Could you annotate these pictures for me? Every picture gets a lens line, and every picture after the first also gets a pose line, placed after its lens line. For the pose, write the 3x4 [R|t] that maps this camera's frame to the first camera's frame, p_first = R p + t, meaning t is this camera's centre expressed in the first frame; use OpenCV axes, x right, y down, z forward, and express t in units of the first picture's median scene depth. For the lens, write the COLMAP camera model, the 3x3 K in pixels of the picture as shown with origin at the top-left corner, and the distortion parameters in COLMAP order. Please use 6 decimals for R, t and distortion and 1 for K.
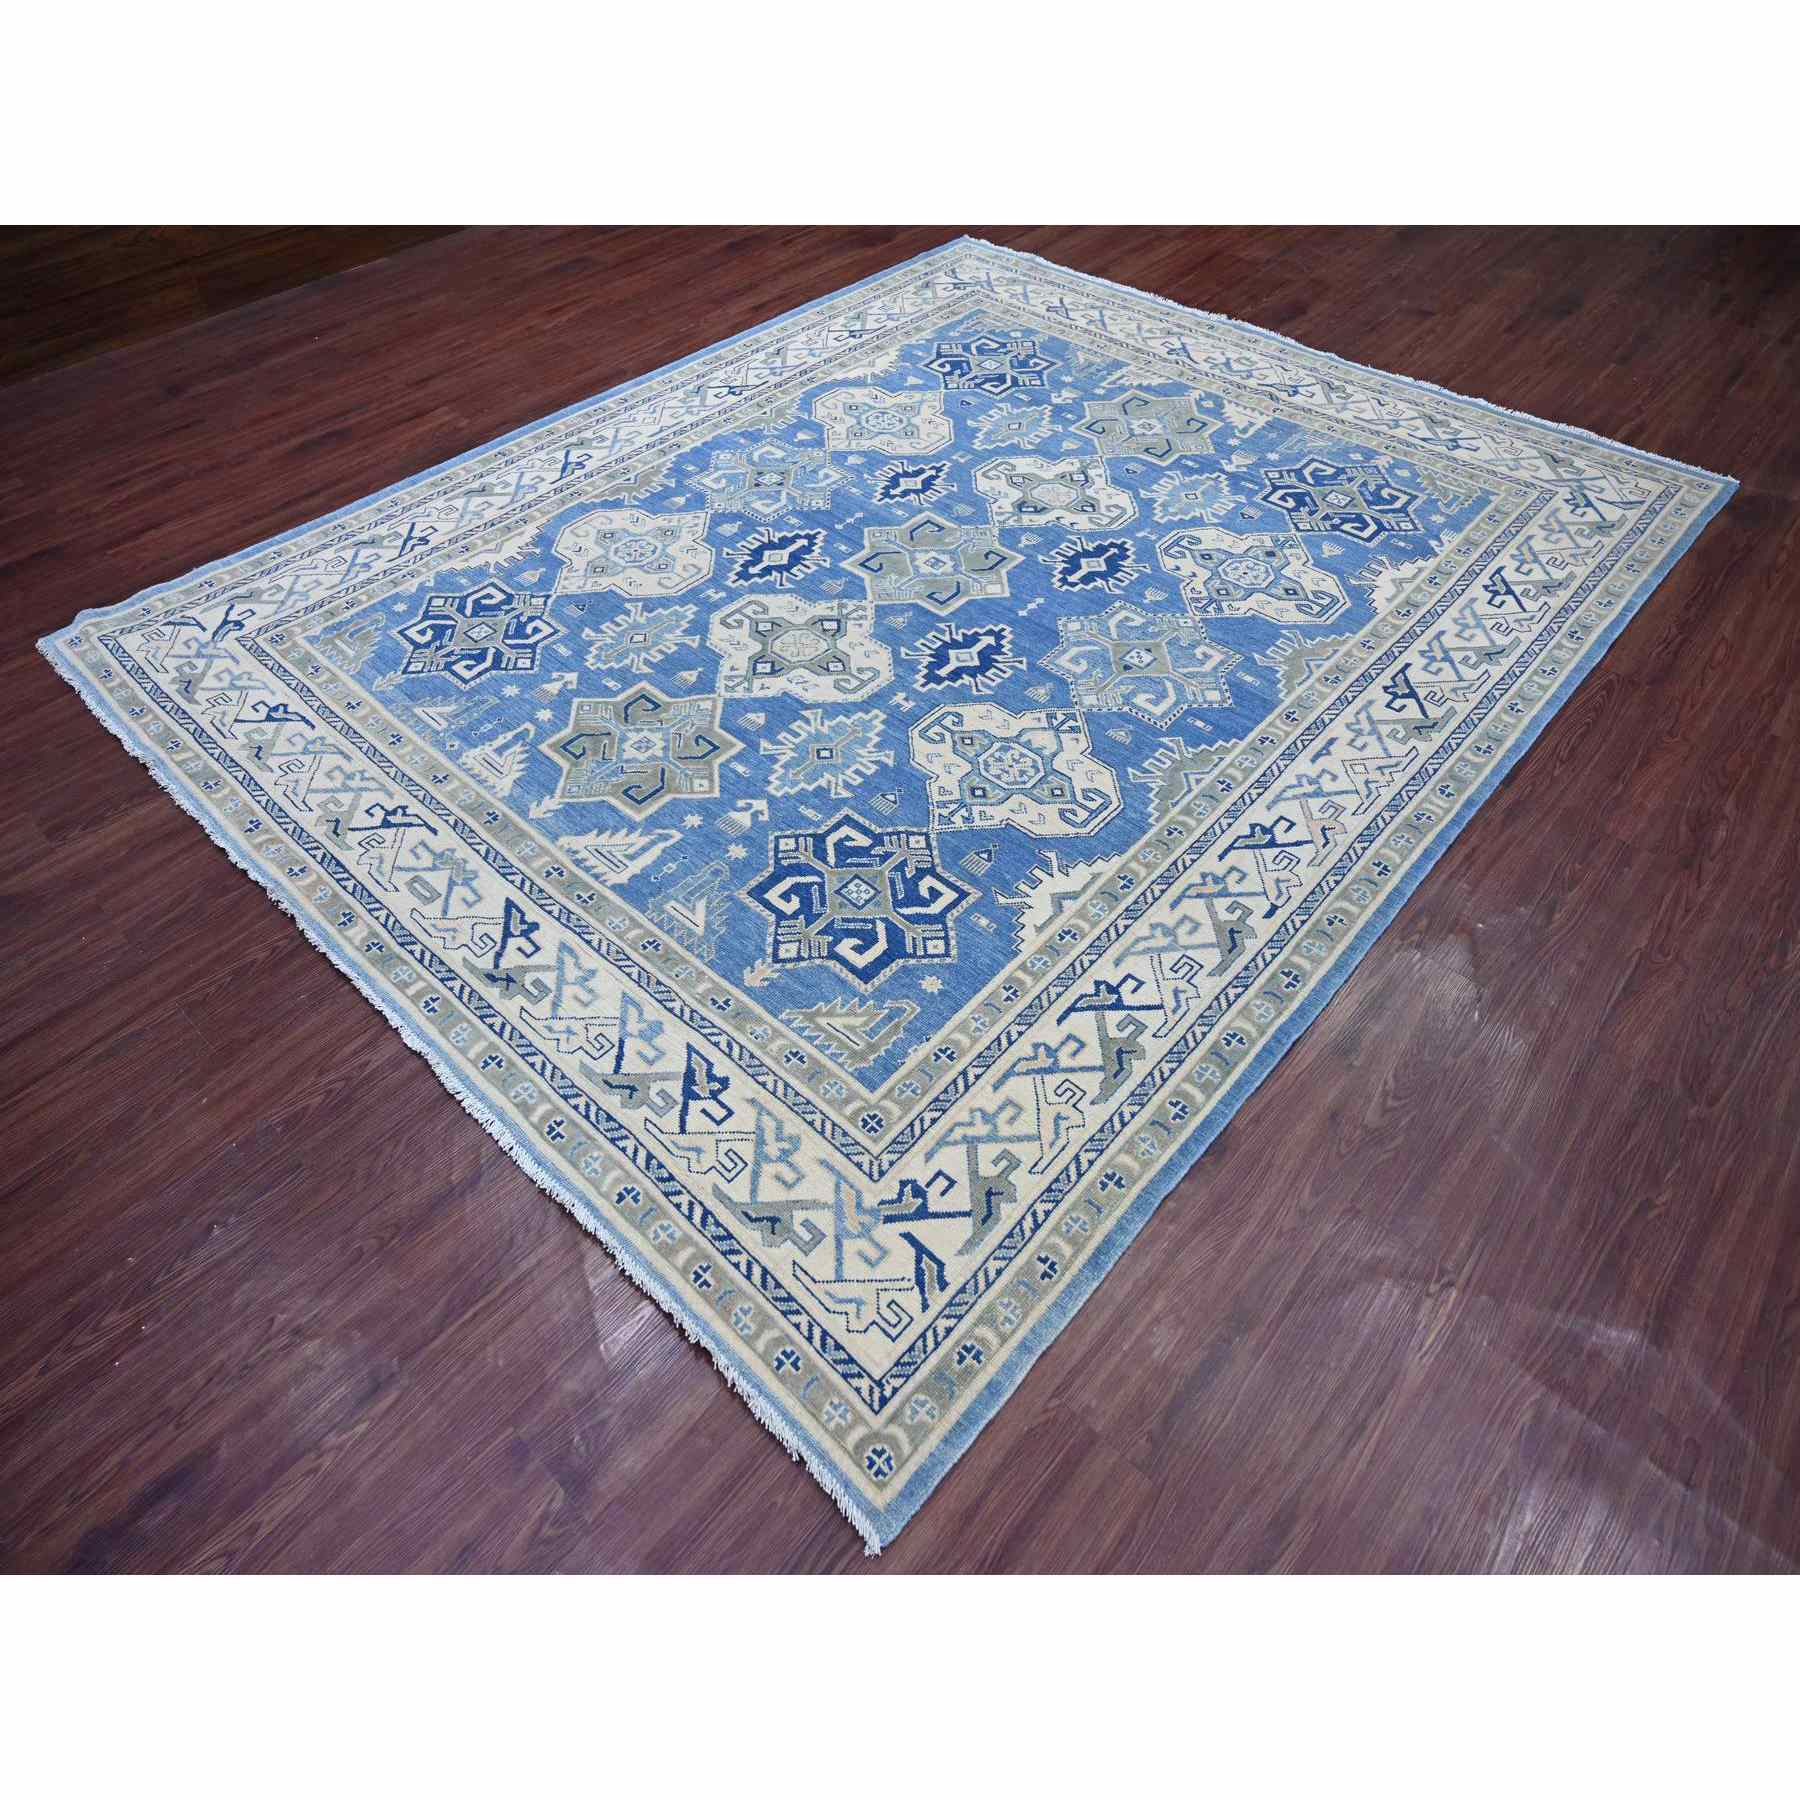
lens RADIAL K [[1072.3, 0, 900.0], [0, 1072.3, 900.0], [0, 0, 1]] dist [-0.010723, 0.002871]
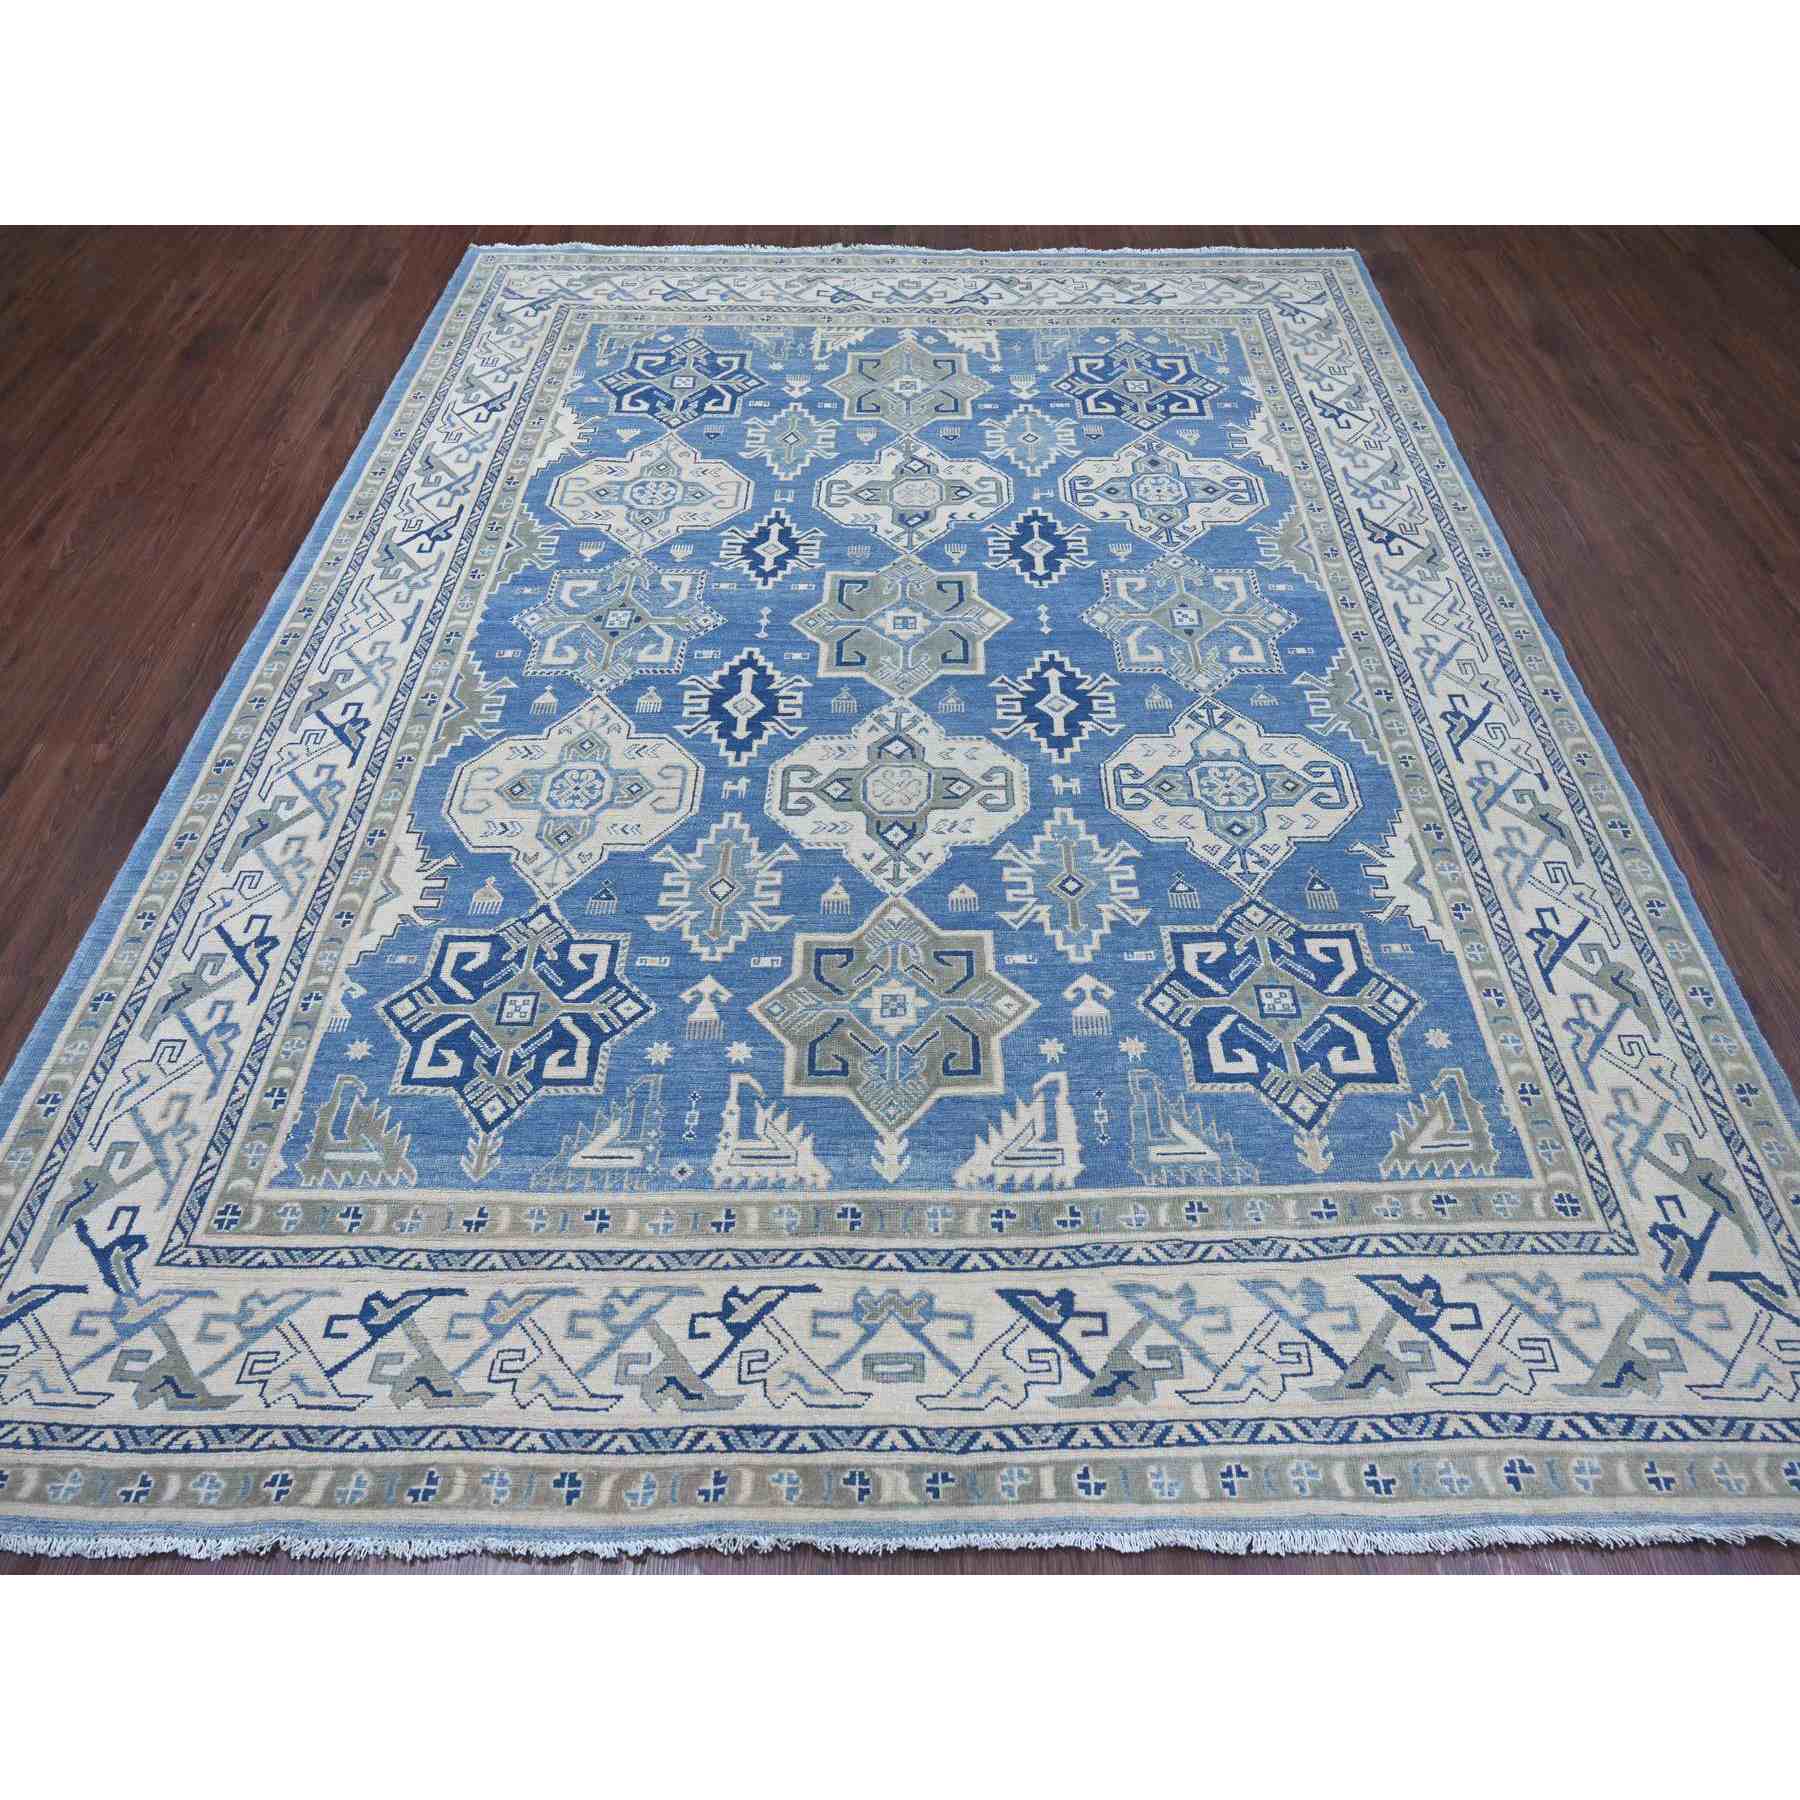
lens RADIAL K [[1072.3, 0, 900.0], [0, 1072.3, 900.0], [0, 0, 1]] dist [-0.010723, 0.002871]
pose [[0.738743, -0.536743, 0.407635, -0.478653], [0.510813, 0.840443, 0.180904, -0.324167], [-0.439693, 0.074583, 0.895046, 0.313345]]
